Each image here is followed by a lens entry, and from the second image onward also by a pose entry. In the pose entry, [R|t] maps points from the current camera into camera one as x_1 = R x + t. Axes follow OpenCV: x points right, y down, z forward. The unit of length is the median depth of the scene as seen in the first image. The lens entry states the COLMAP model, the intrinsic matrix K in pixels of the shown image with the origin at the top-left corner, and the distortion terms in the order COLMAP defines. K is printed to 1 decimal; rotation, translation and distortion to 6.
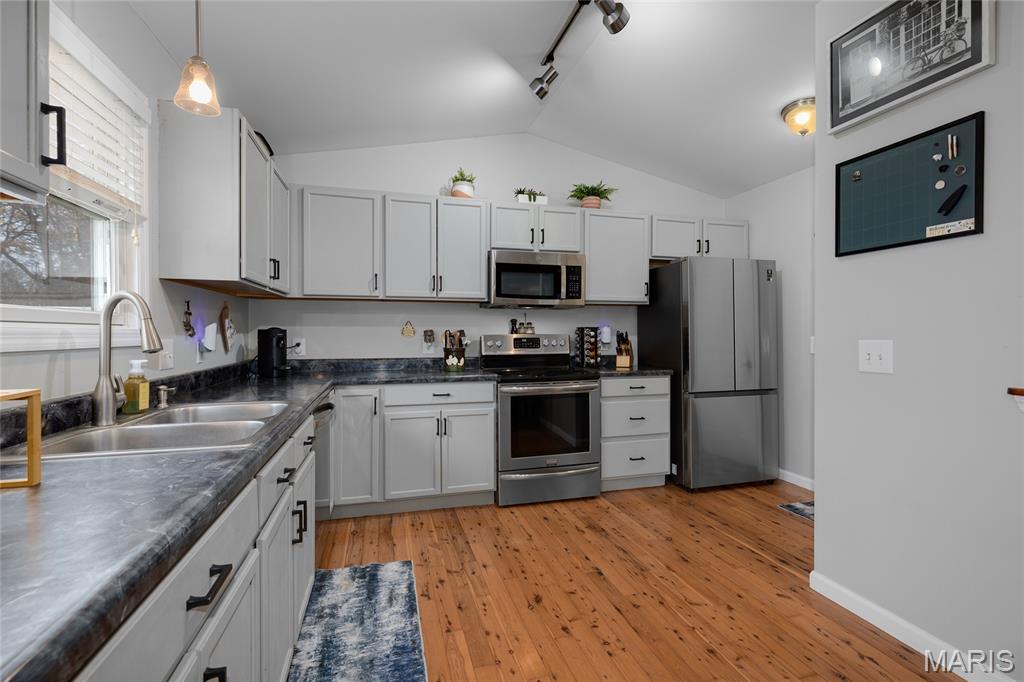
lens RADIAL K [[460.0, 0, 510.7], [0, 460.0, 337.4], [0, 0, 1]] dist [-0.000444, -0.000101]
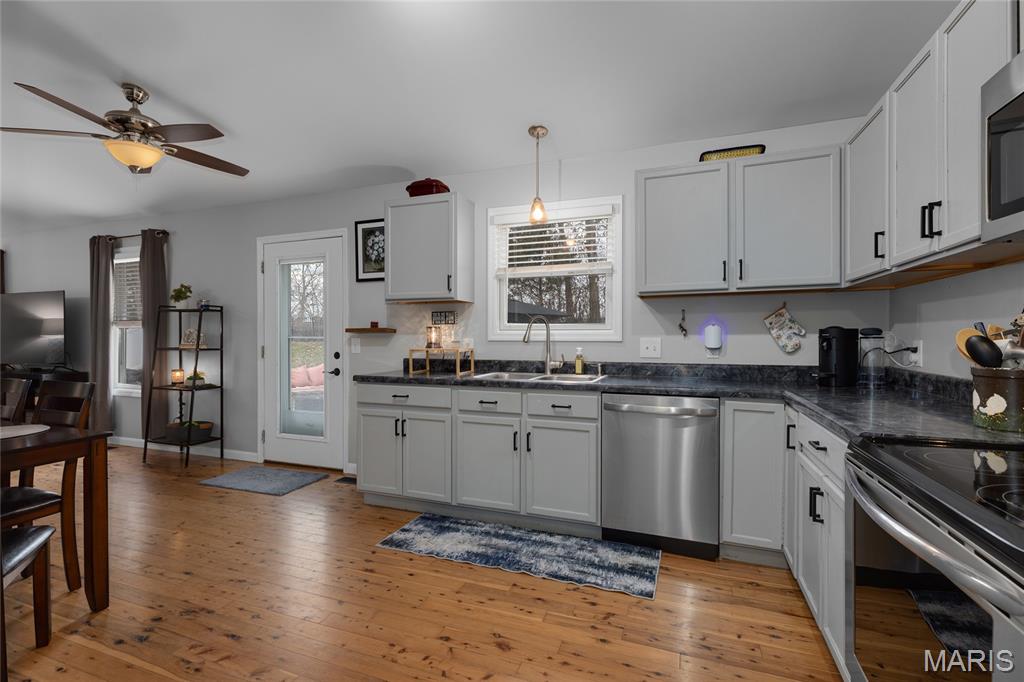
lens RADIAL K [[460.0, 0, 510.8], [0, 460.0, 335.7], [0, 0, 1]] dist [-0.000444, -0.000101]
pose [[-0.594314, 0.003035, -0.804228, 0.761365], [-0.004664, 0.999963, 0.007221, -0.011348], [0.804220, 0.008042, -0.594277, 1.568819]]
